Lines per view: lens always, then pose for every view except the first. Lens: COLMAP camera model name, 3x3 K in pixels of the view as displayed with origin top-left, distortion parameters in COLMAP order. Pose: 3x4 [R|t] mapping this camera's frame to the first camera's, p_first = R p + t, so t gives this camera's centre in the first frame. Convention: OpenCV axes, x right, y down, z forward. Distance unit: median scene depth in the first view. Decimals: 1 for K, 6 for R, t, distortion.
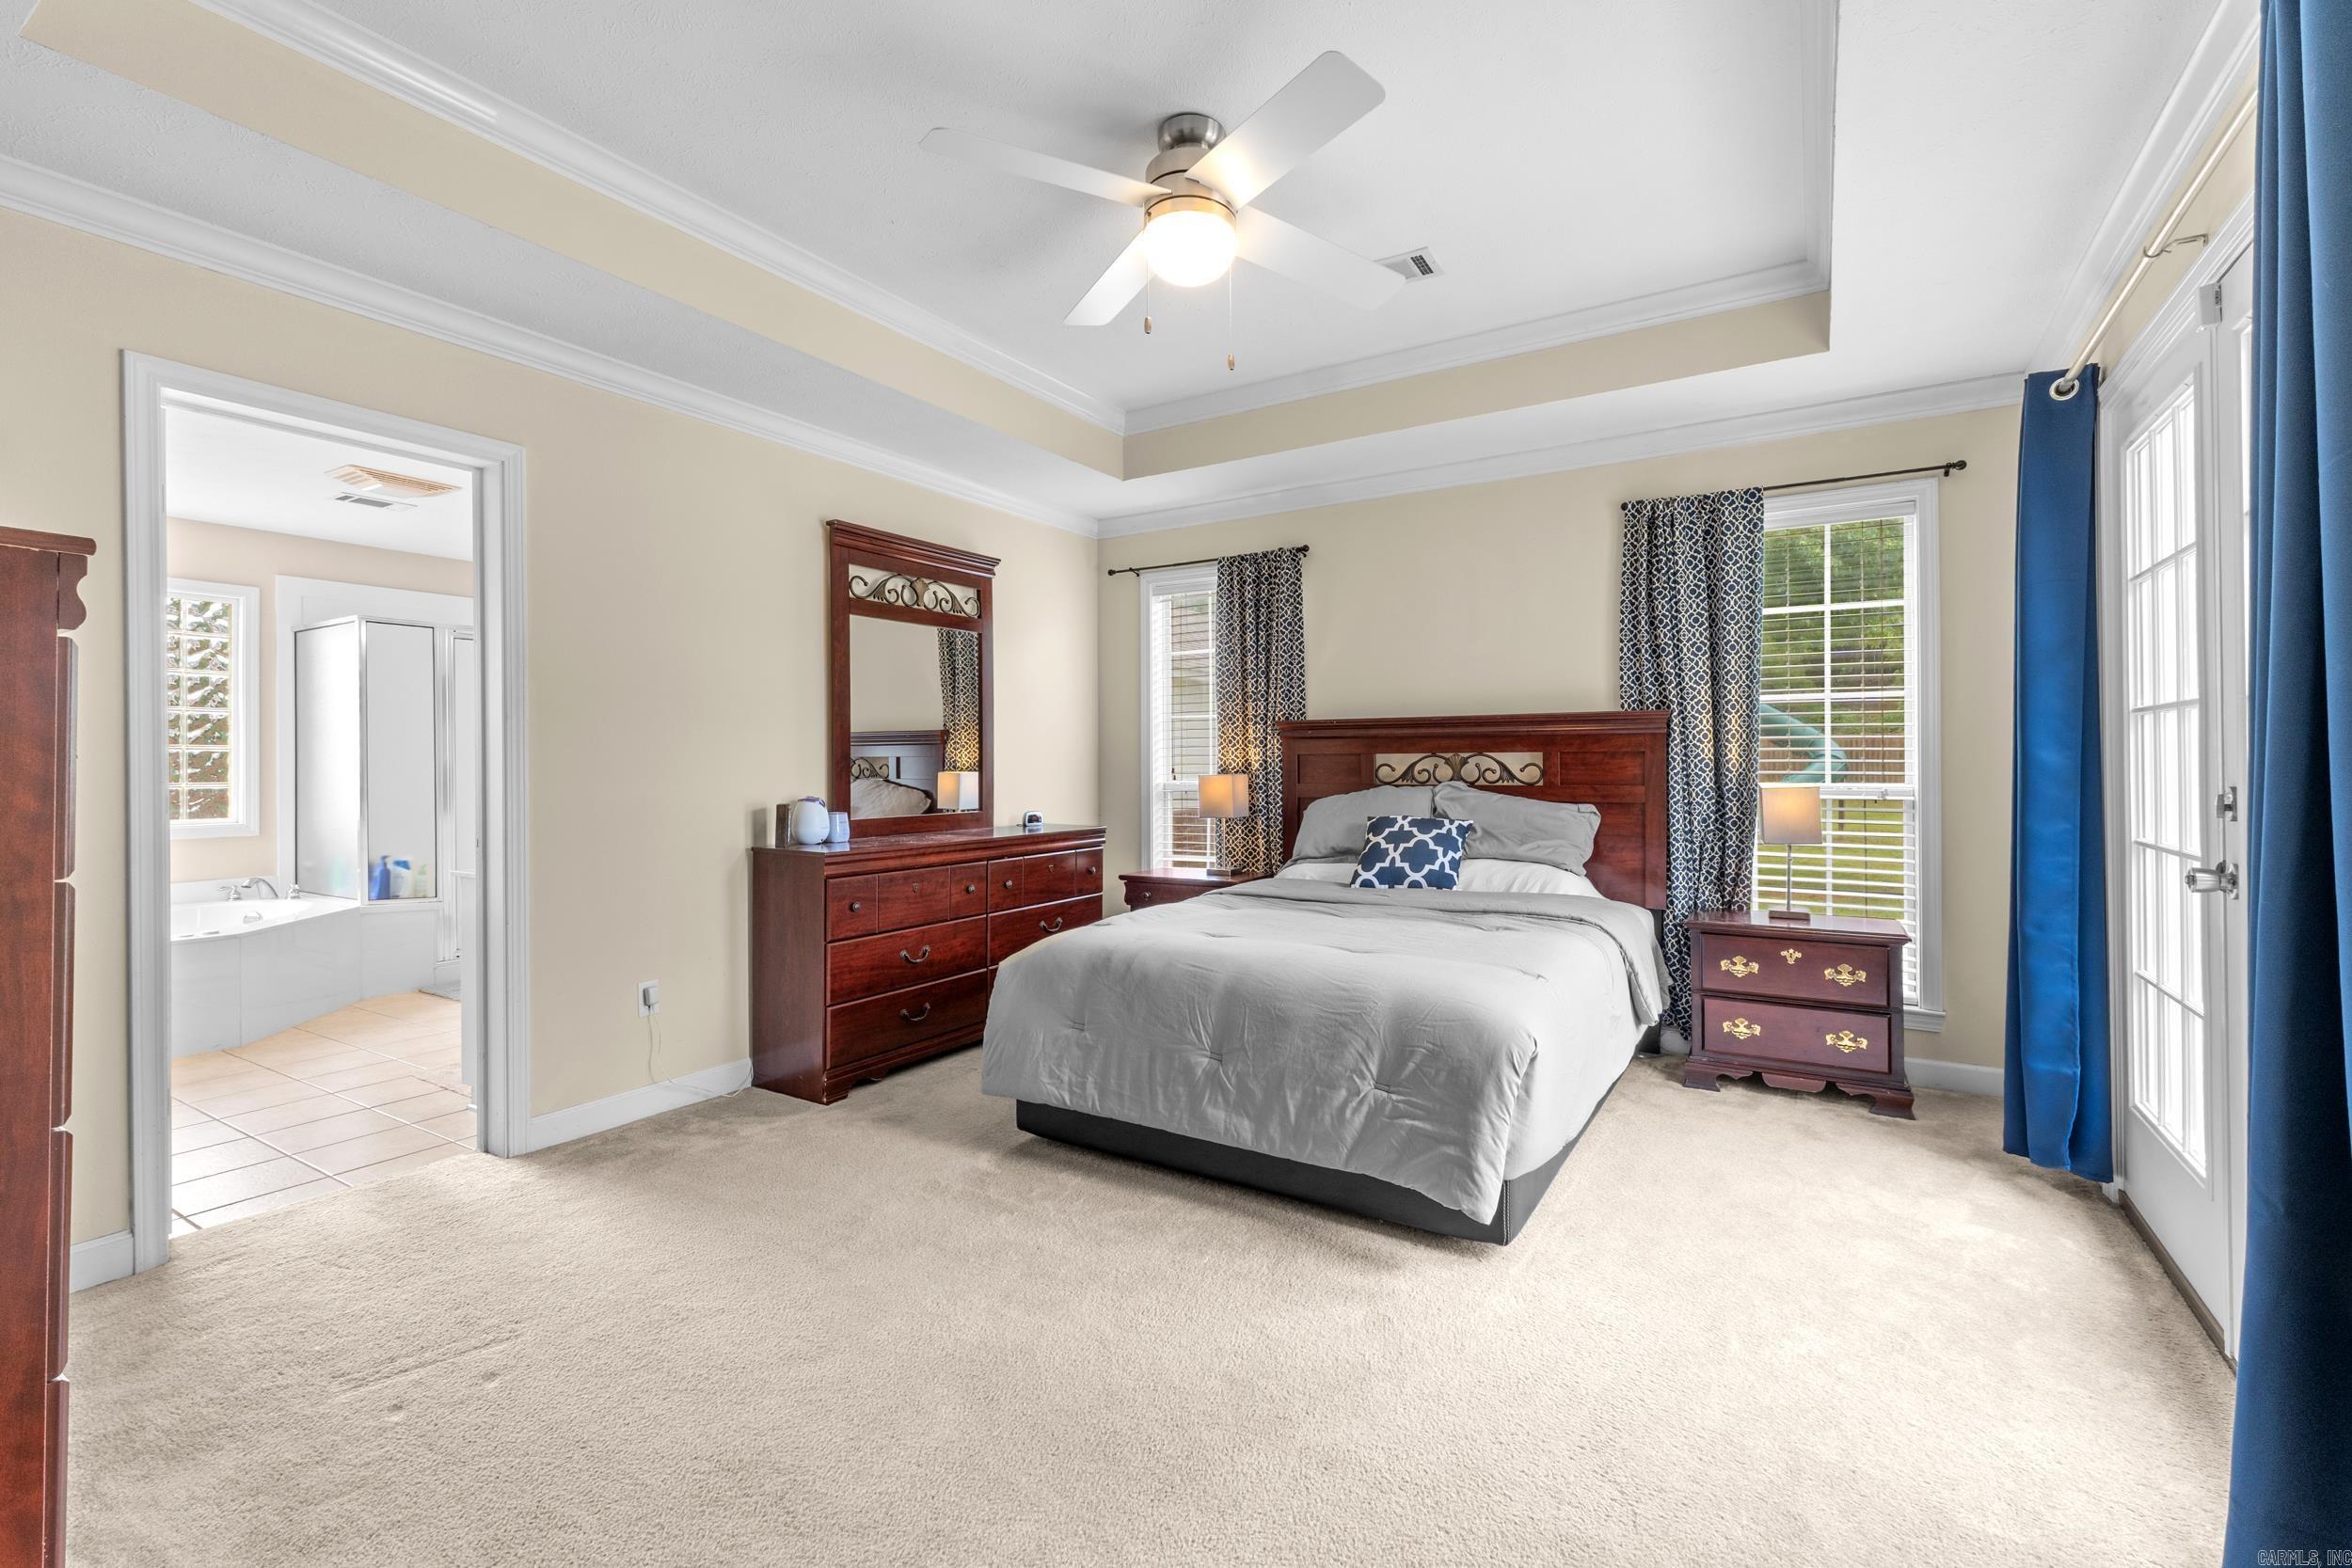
lens RADIAL K [[1003.4, 0, 1212.8], [0, 1003.4, 779.0], [0, 0, 1]] dist [0.003152, 0.000556]
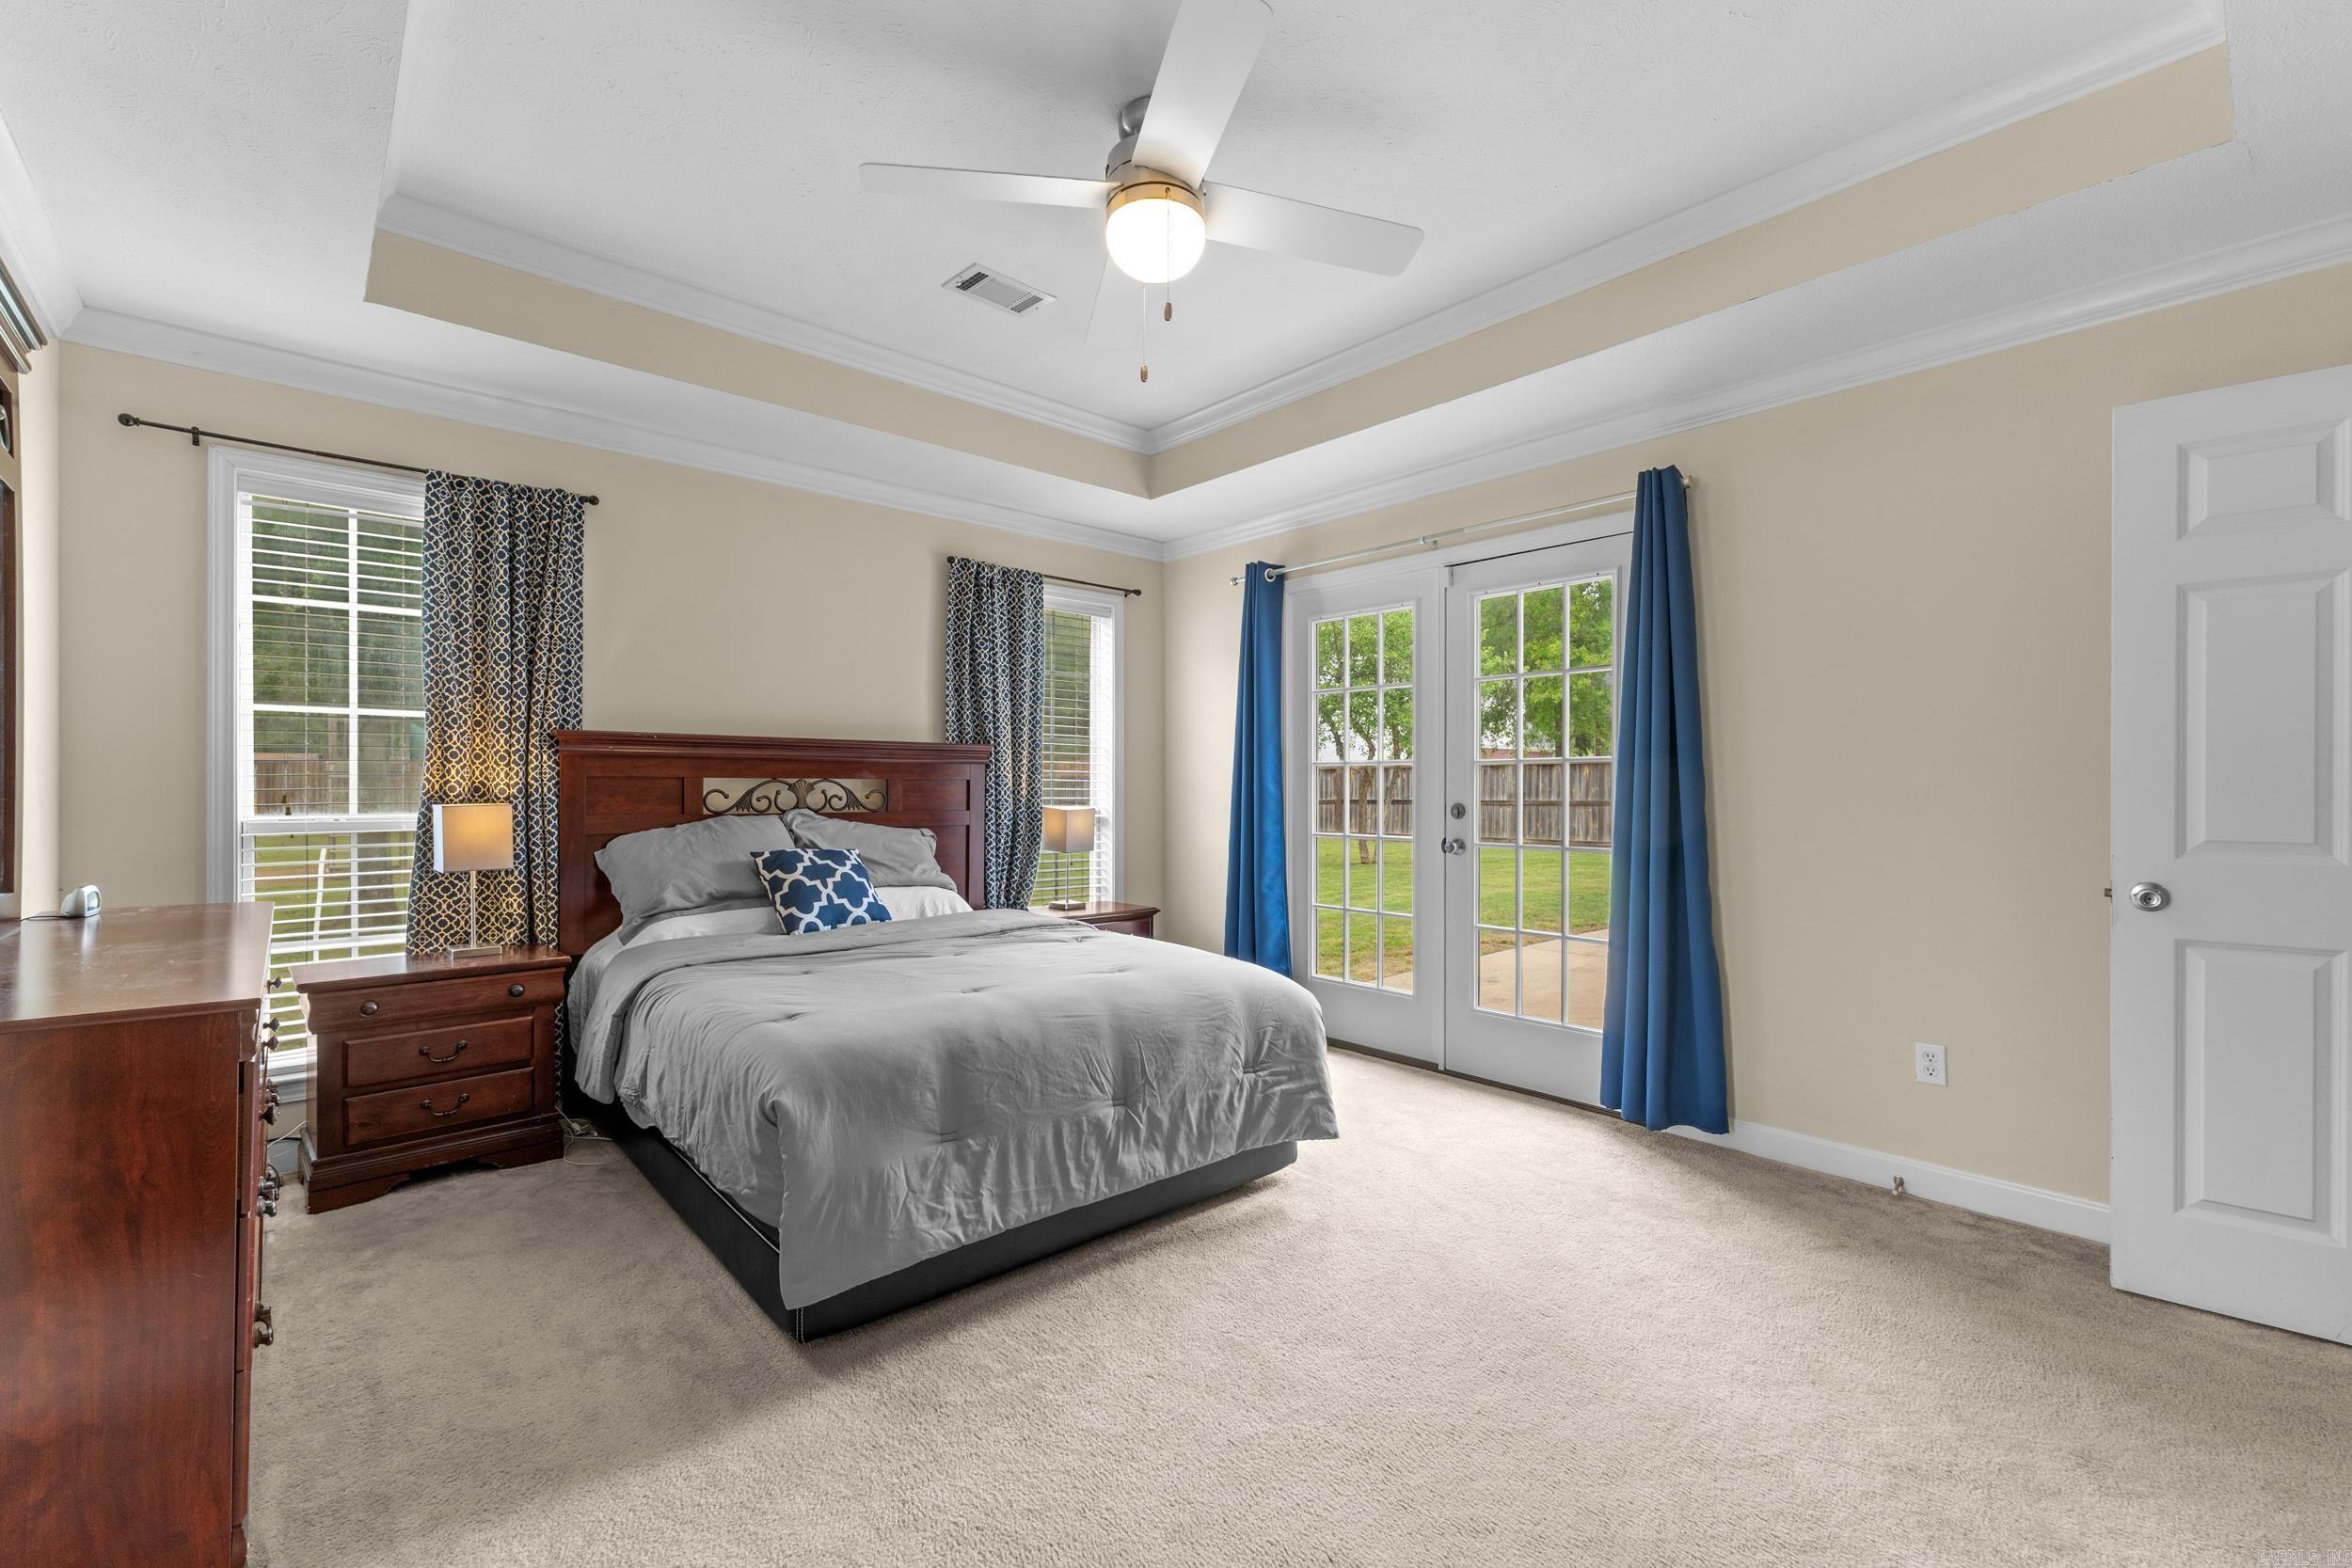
lens RADIAL K [[1003.4, 0, 1154.9], [0, 1003.4, 801.9], [0, 0, 1]] dist [0.003152, 0.000556]
pose [[0.308510, -0.008753, 0.951181, -0.593338], [0.009450, 0.999937, 0.006137, -0.007620], [-0.951174, 0.007095, 0.308573, 0.453906]]
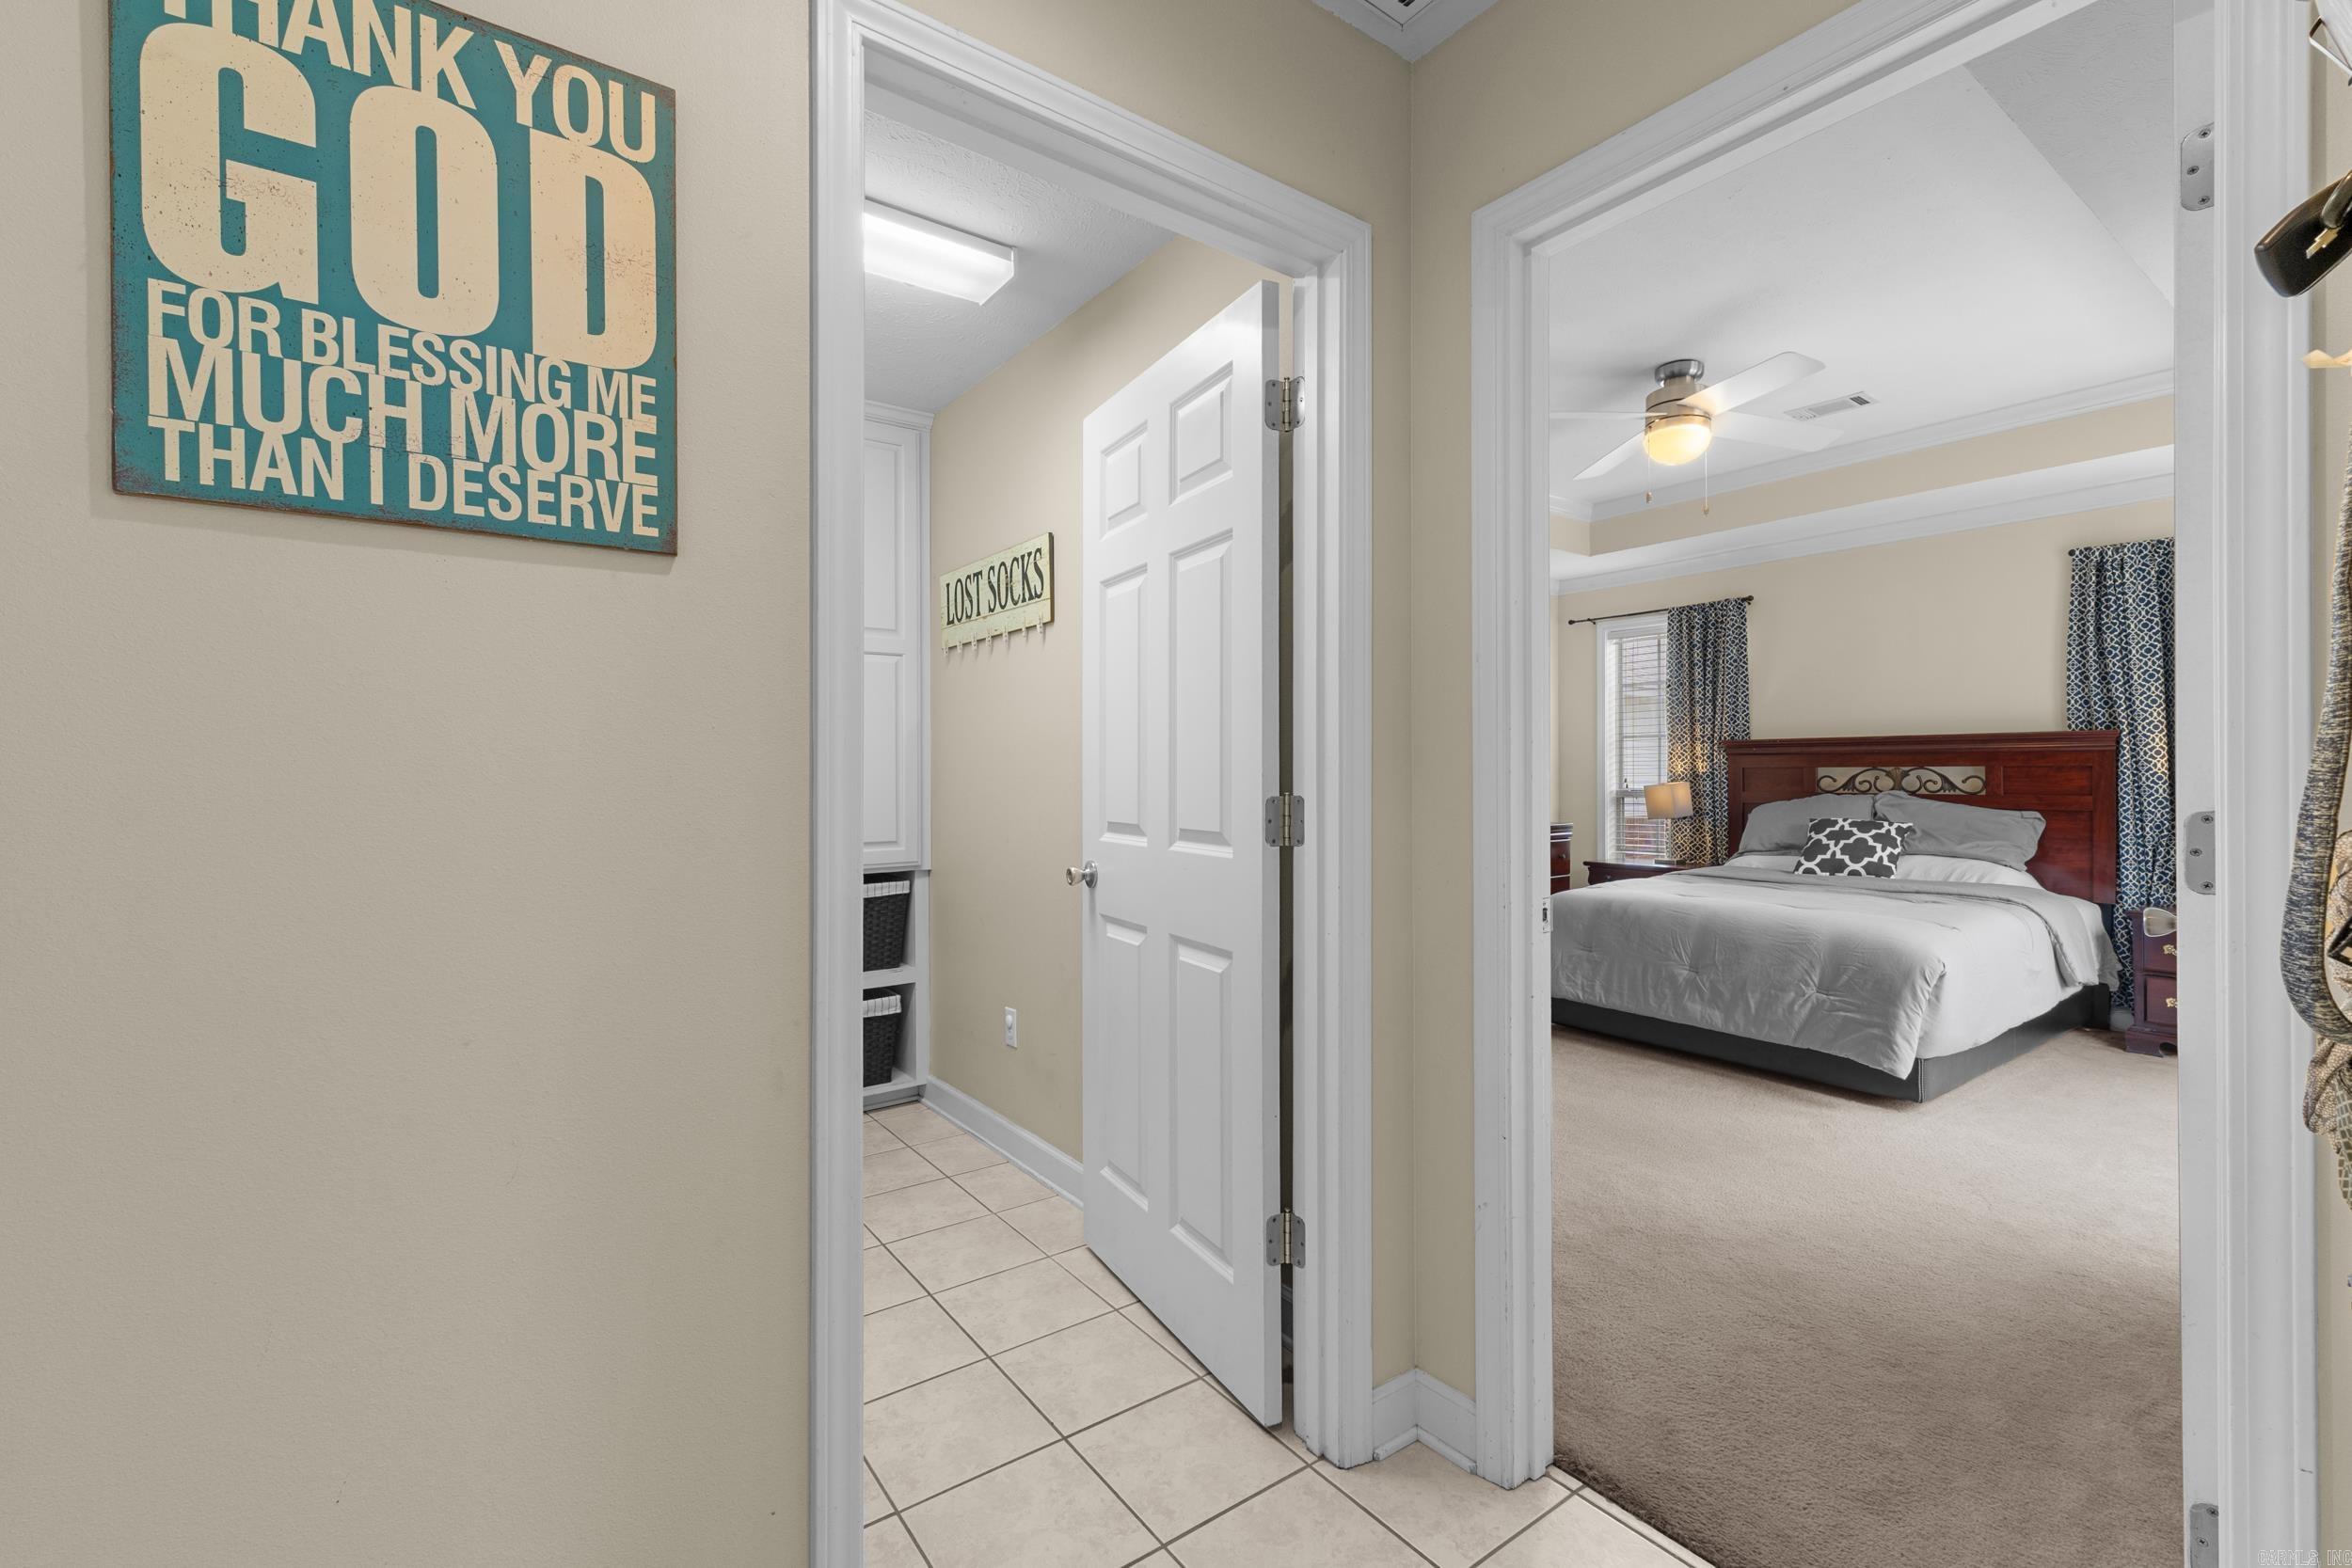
lens RADIAL K [[1003.4, 0, 1179.3], [0, 1003.4, 776.1], [0, 0, 1]] dist [0.003152, 0.000556]
pose [[0.919441, 0.003907, -0.393208, -0.077736], [-0.008193, 0.999924, -0.009221, 0.003439], [0.393142, 0.011700, 0.919403, -0.471192]]
